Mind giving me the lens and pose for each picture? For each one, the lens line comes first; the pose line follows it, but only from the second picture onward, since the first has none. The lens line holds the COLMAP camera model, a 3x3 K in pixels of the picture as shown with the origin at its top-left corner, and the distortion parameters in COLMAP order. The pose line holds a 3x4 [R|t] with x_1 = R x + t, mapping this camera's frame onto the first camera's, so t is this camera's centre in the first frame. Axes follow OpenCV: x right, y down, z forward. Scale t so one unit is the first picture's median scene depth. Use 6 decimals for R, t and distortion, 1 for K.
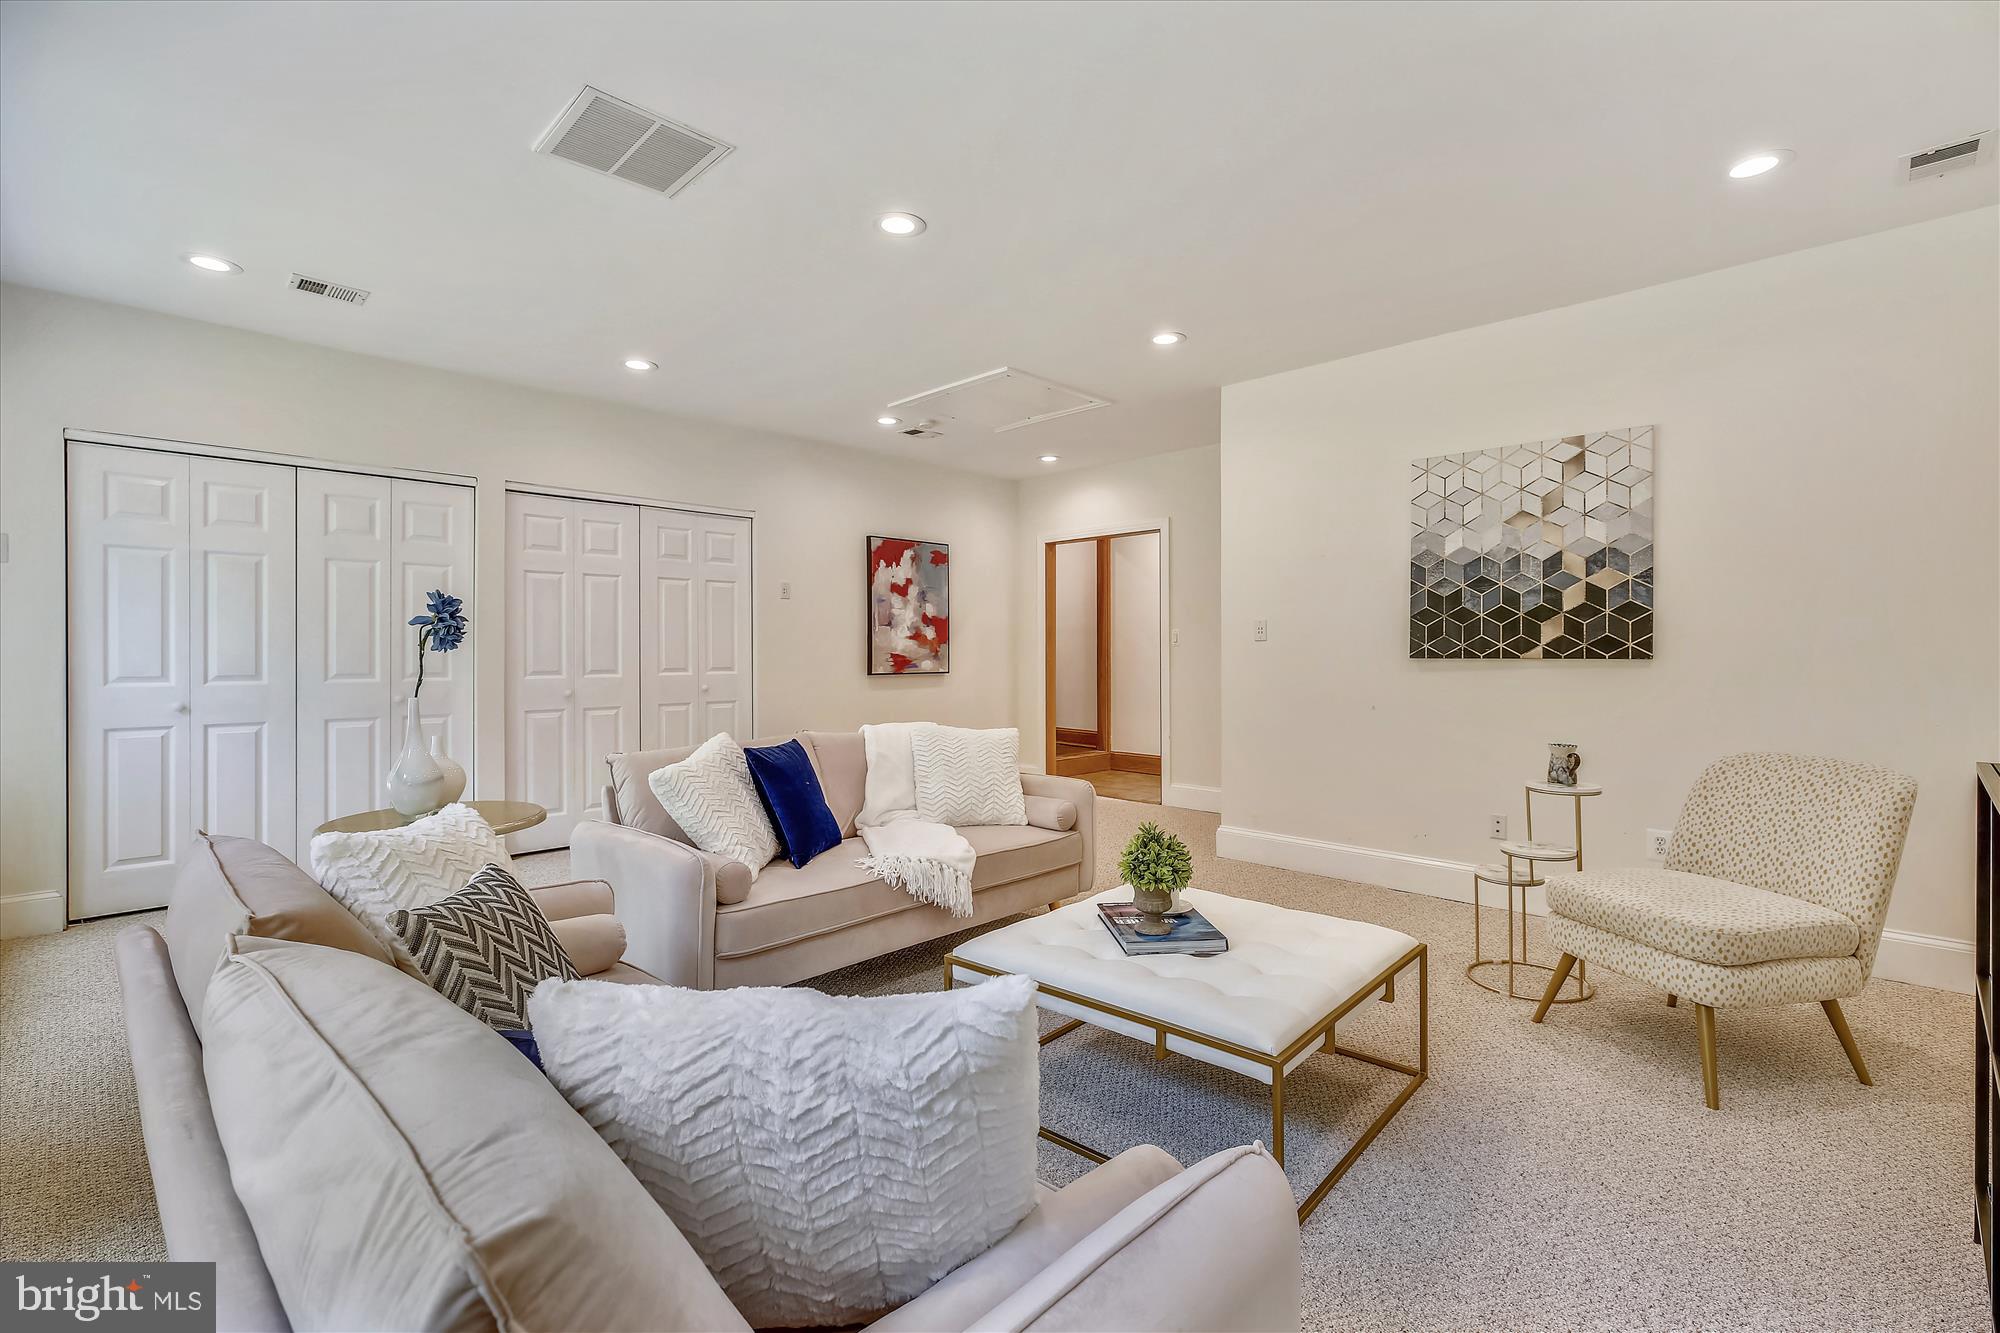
lens RADIAL K [[909.4, 0, 1004.3], [0, 909.4, 656.5], [0, 0, 1]] dist [0.002986, 0.001168]
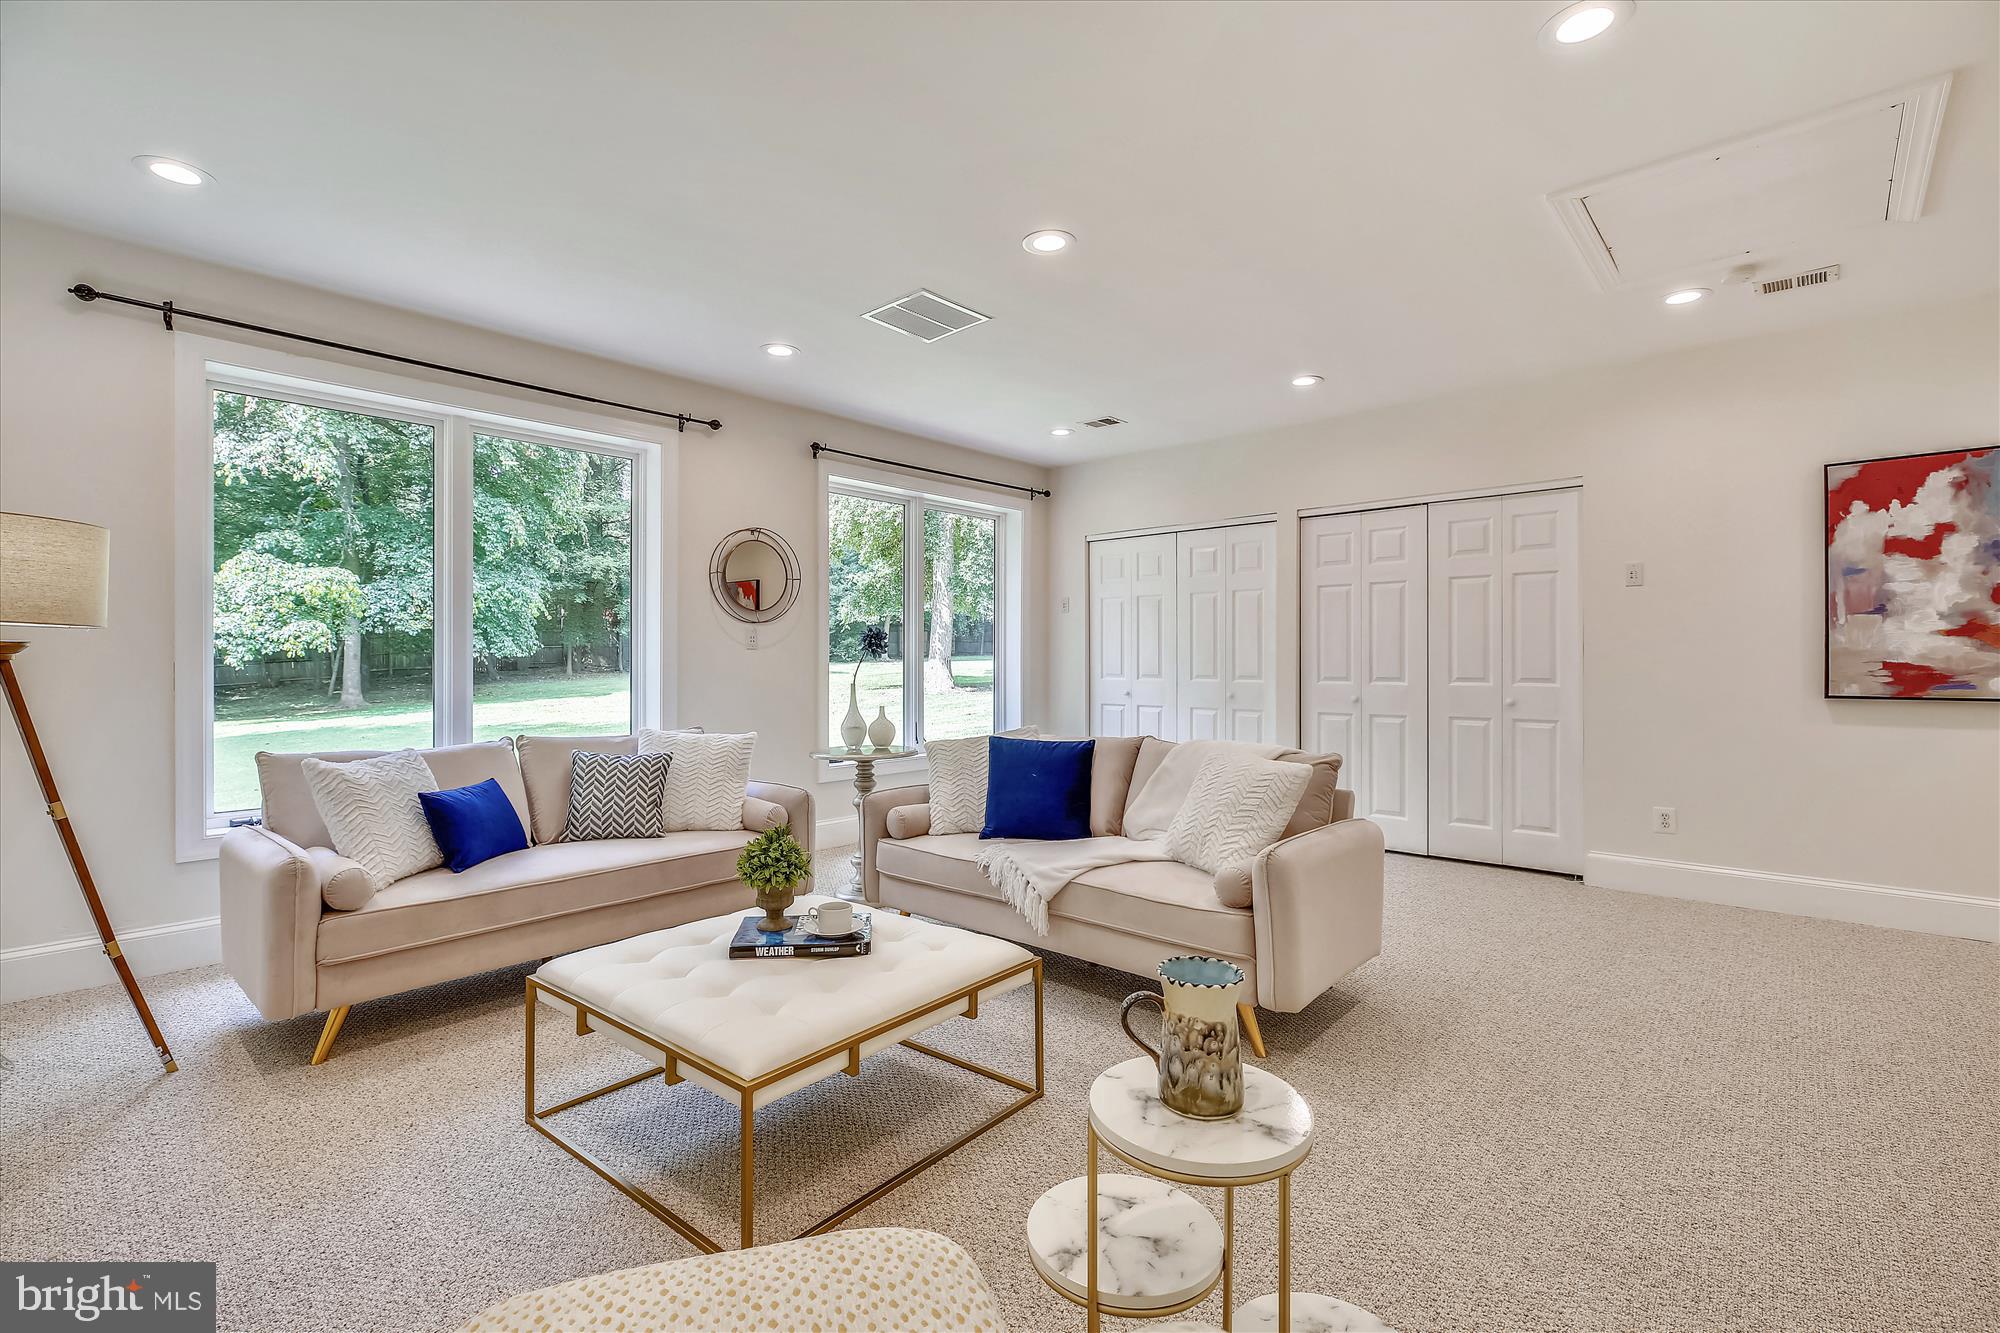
lens RADIAL K [[909.4, 0, 1003.9], [0, 909.4, 661.1], [0, 0, 1]] dist [0.002986, 0.001168]
pose [[0.032536, 0.001718, -0.999469, 0.429251], [-0.004608, 0.999988, 0.001569, -0.002133], [0.999460, 0.004554, 0.032543, 0.434539]]
